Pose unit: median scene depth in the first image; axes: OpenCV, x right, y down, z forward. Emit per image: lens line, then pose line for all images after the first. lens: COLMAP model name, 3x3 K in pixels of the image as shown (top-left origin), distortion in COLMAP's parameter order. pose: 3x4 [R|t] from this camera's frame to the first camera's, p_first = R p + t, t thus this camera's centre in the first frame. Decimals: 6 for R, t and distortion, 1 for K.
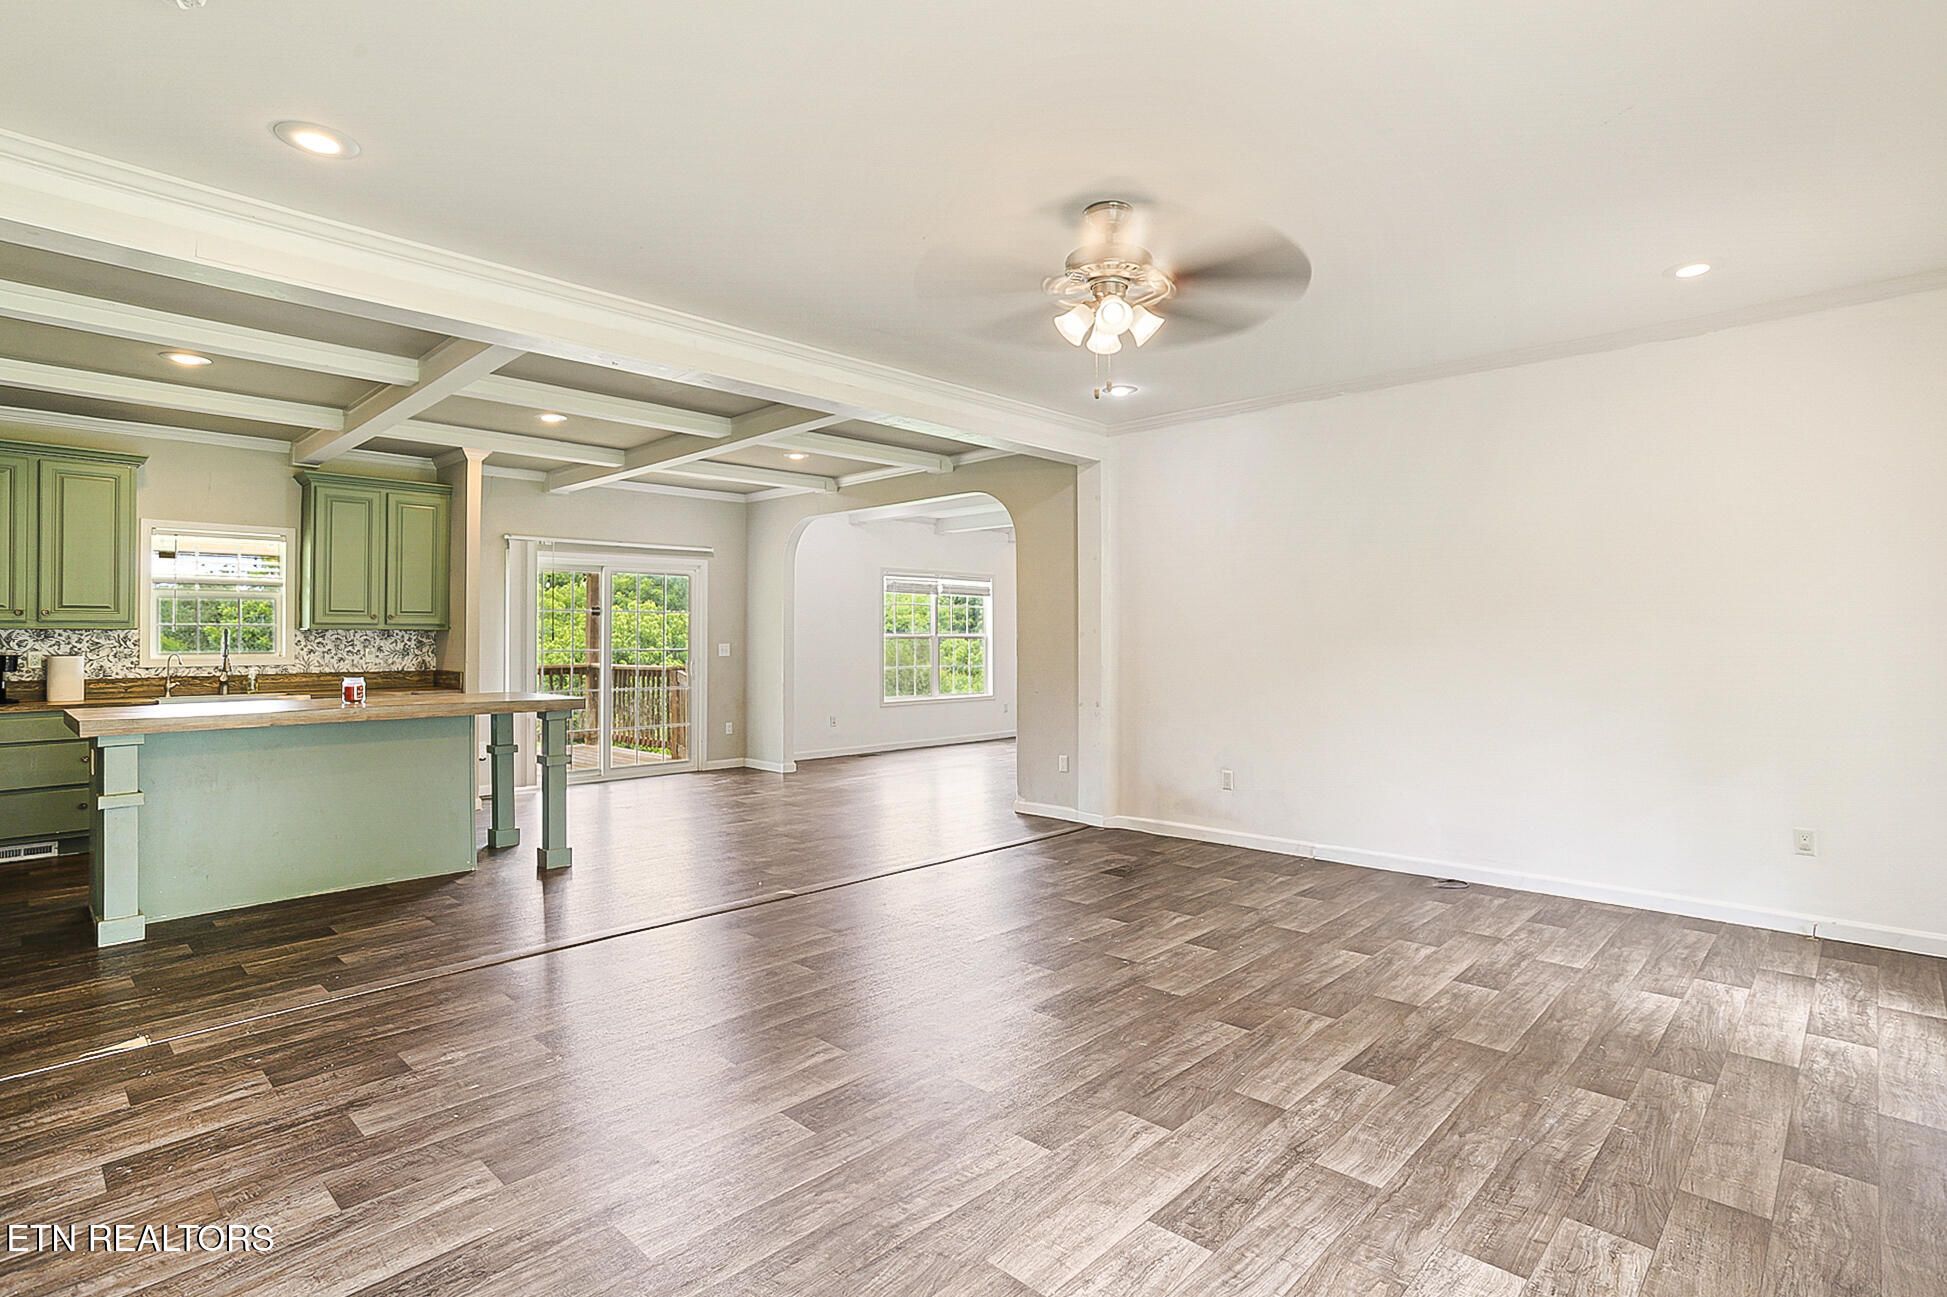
lens RADIAL K [[972.5, 0, 1004.5], [0, 972.5, 631.5], [0, 0, 1]] dist [-0.040259, 0.027640]
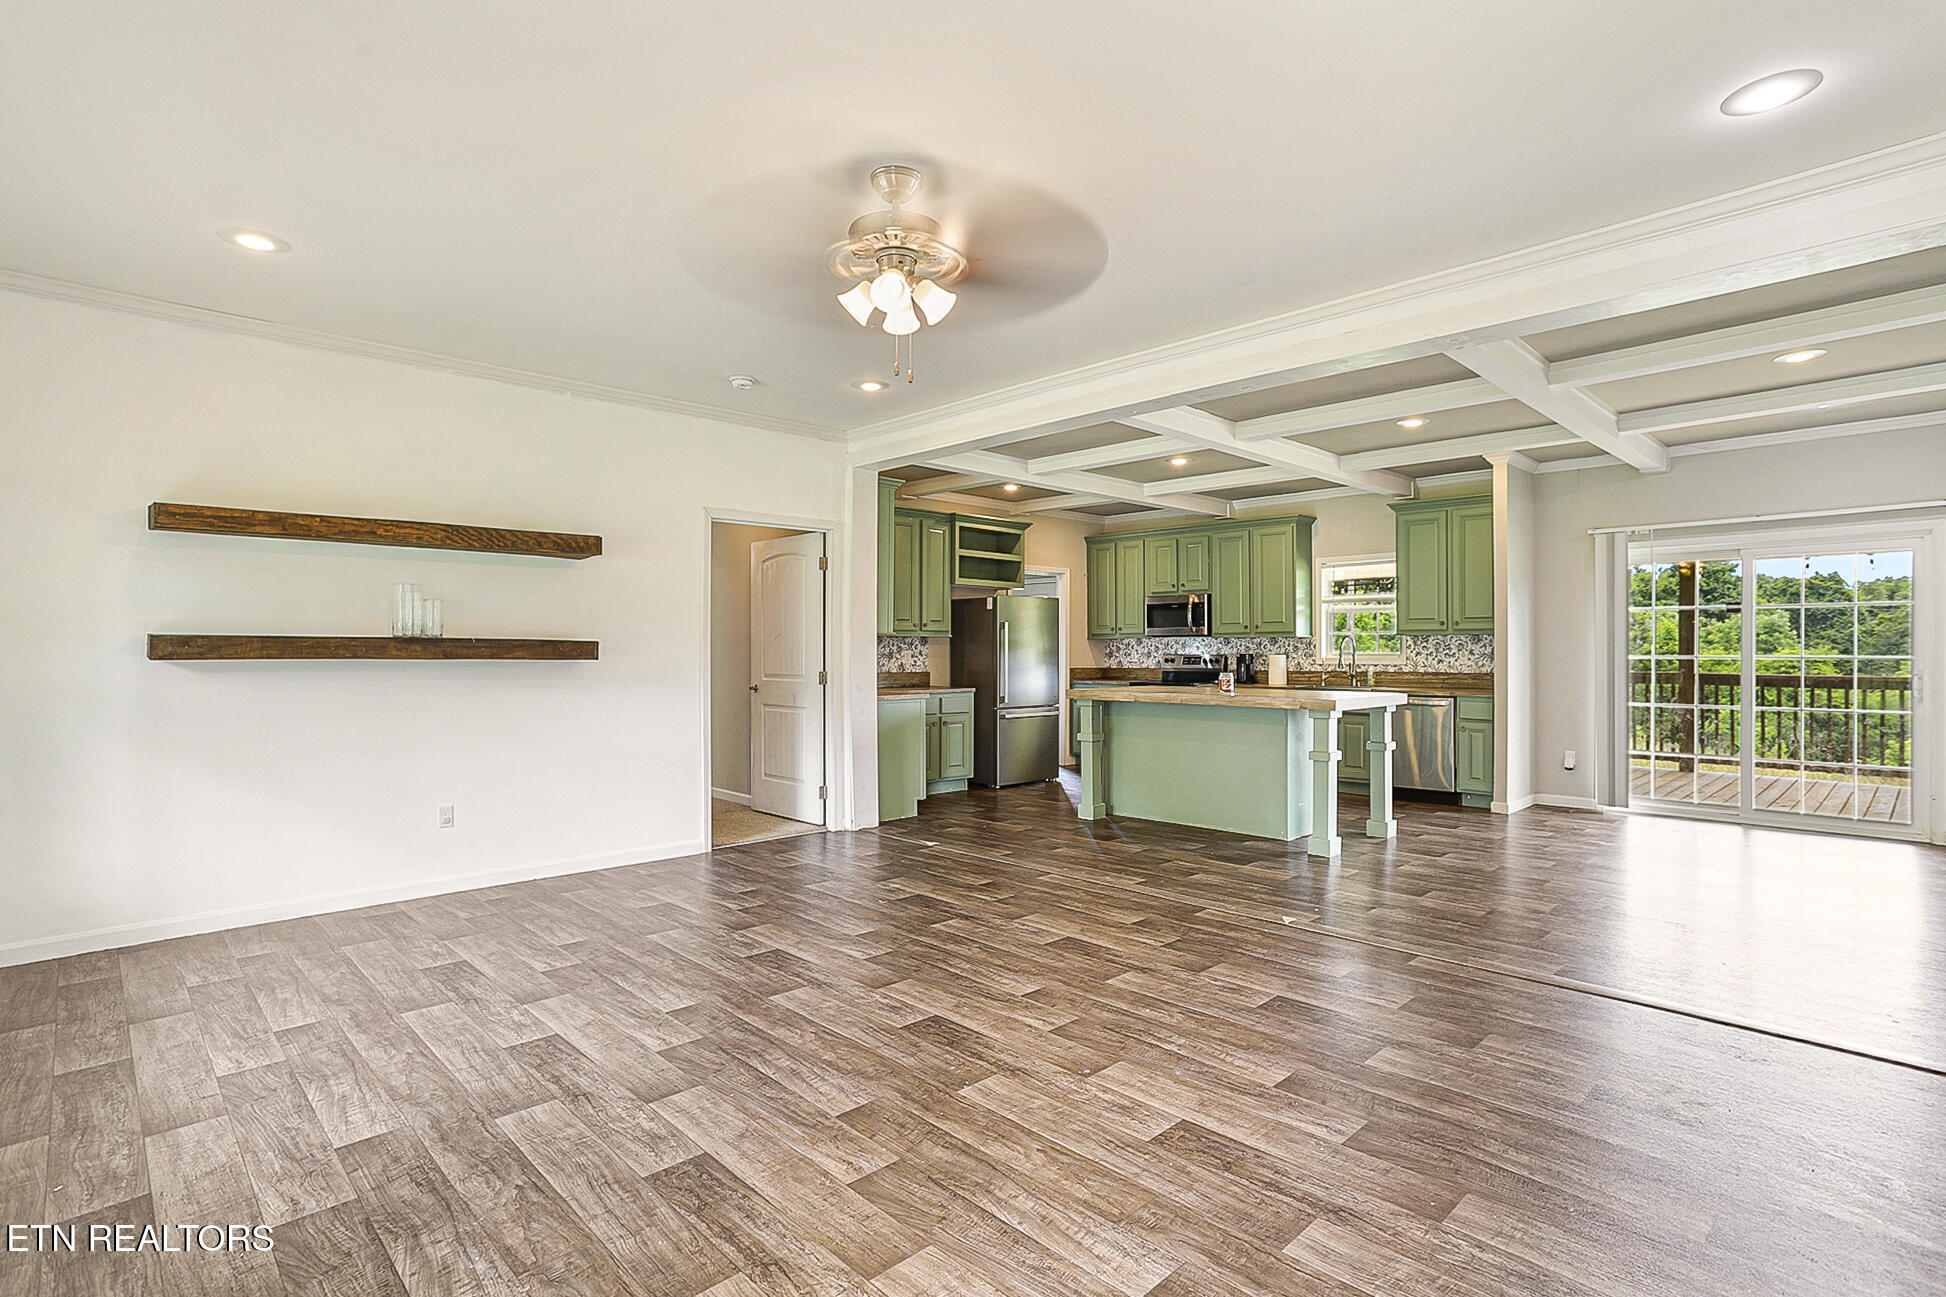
lens RADIAL K [[972.0, 0, 981.4], [0, 972.0, 629.4], [0, 0, 1]] dist [-0.040259, 0.027640]
pose [[-0.071793, -0.017395, -0.997268, 0.723172], [0.009869, 0.999787, -0.018149, 0.010484], [0.997371, -0.011145, -0.071606, 0.803247]]
